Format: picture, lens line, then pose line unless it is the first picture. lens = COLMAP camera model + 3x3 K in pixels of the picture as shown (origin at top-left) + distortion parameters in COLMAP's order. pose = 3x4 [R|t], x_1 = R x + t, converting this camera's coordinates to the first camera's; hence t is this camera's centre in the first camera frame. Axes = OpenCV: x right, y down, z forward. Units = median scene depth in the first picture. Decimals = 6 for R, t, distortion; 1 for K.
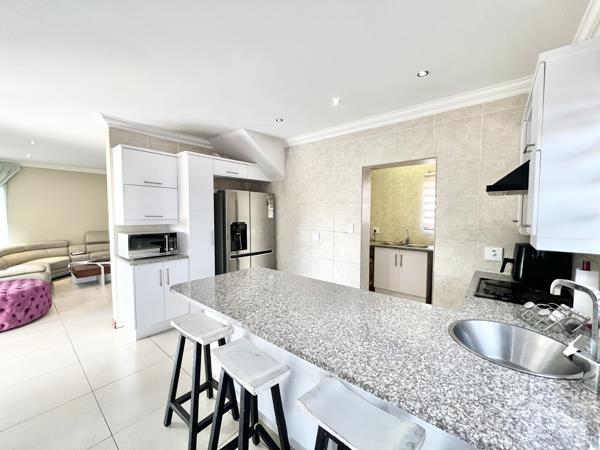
lens RADIAL K [[240.1, 0, 299.9], [0, 240.1, 226.9], [0, 0, 1]] dist [0.000673, -0.000546]
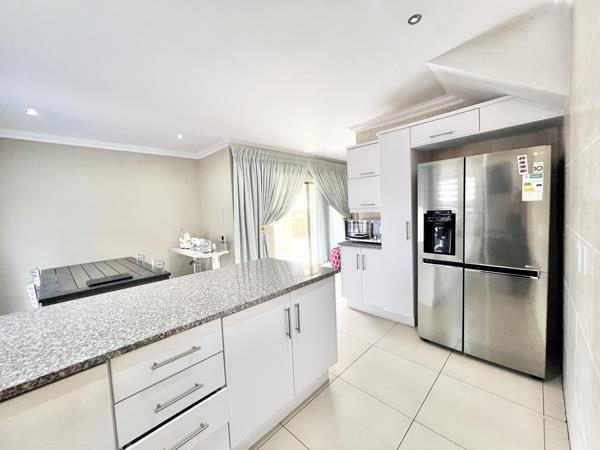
lens RADIAL K [[240.1, 0, 298.3], [0, 240.1, 222.9], [0, 0, 1]] dist [0.000673, -0.000546]
pose [[-0.090015, 0.058434, -0.994225, 0.439021], [-0.016852, 0.998045, 0.060185, -0.019349], [0.995798, 0.022173, -0.088854, 0.703322]]
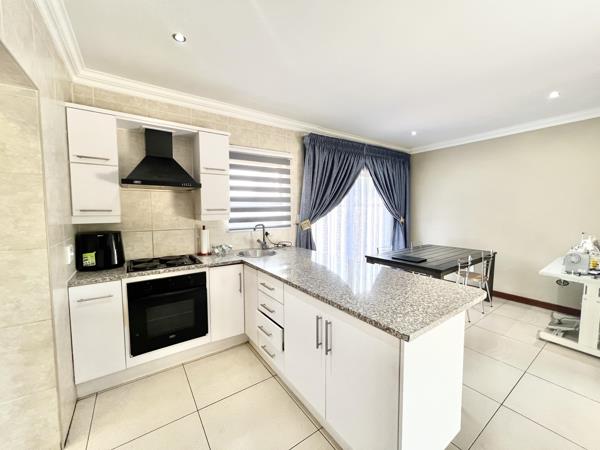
lens RADIAL K [[240.1, 0, 299.8], [0, 240.1, 224.4], [0, 0, 1]] dist [0.000673, -0.000546]
pose [[-0.963624, -0.016229, 0.266770, -0.079647], [0.017735, 0.992072, 0.124412, -0.044371], [-0.266674, 0.124618, -0.955696, 1.040540]]
